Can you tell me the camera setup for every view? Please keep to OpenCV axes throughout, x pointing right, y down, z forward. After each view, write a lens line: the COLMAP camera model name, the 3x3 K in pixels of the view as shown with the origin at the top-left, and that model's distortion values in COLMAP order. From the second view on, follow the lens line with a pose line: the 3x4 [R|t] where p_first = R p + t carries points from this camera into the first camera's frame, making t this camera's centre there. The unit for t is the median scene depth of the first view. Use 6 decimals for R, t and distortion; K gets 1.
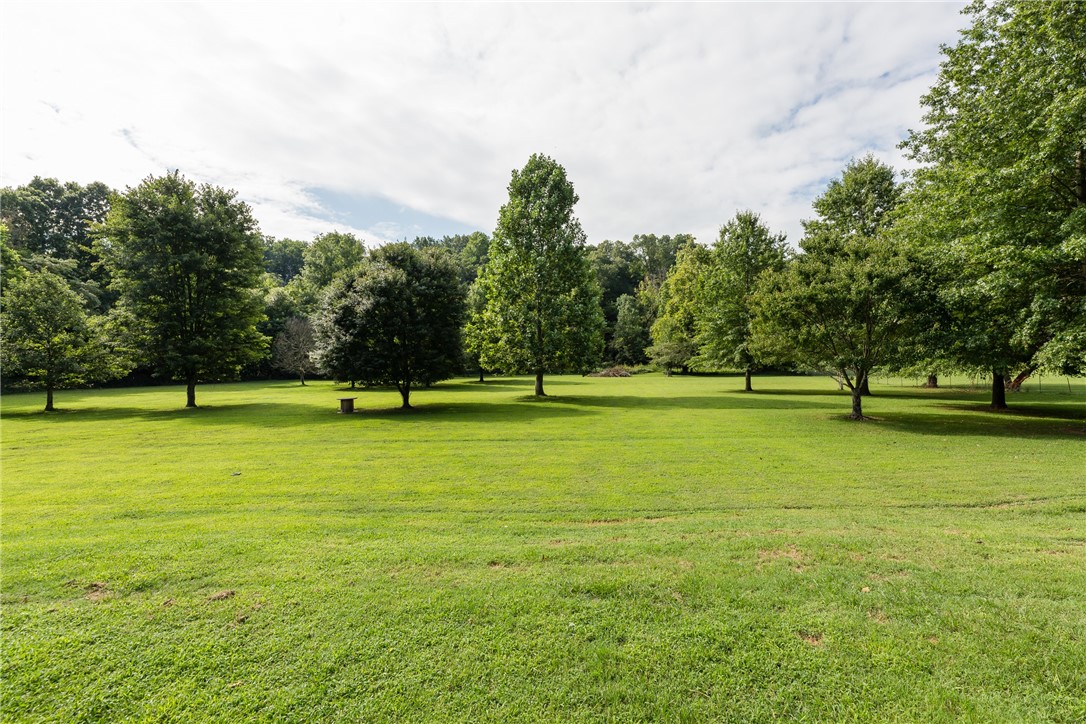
lens RADIAL K [[470.4, 0, 535.6], [0, 470.4, 367.4], [0, 0, 1]] dist [-0.002217, -0.000614]
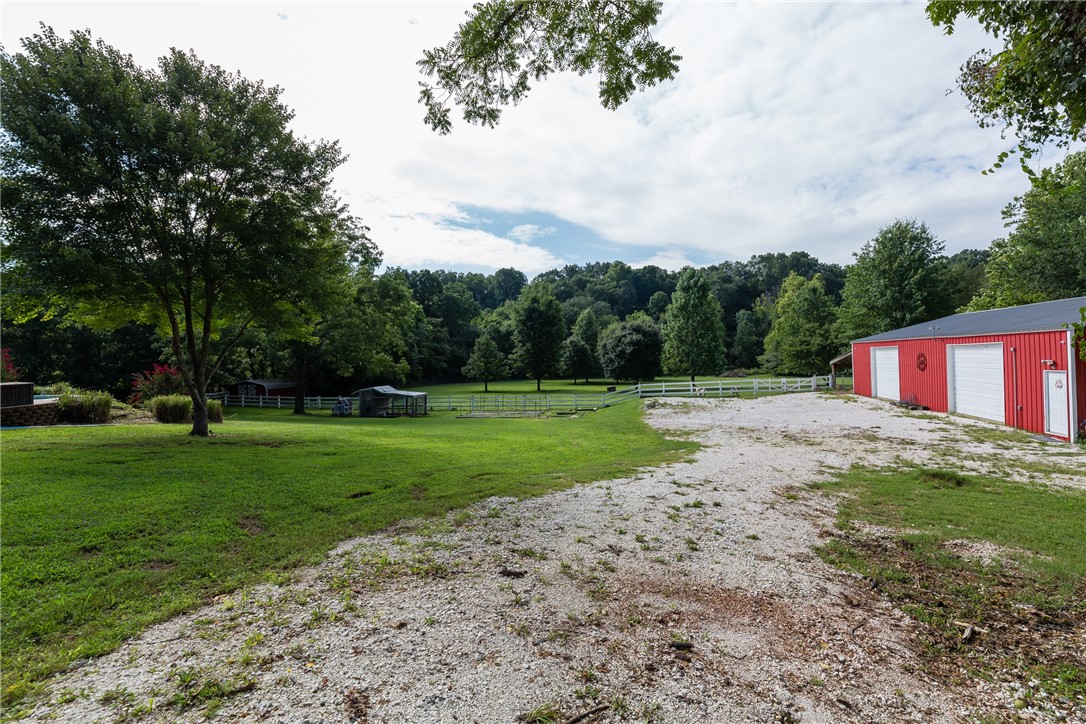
lens RADIAL K [[470.4, 0, 540.7], [0, 470.4, 360.7], [0, 0, 1]] dist [-0.002217, -0.000614]
pose [[0.973952, -0.006552, -0.226659, -0.047101], [0.003238, 0.999882, -0.014990, -0.006550], [0.226730, 0.013866, 0.973859, -0.312417]]
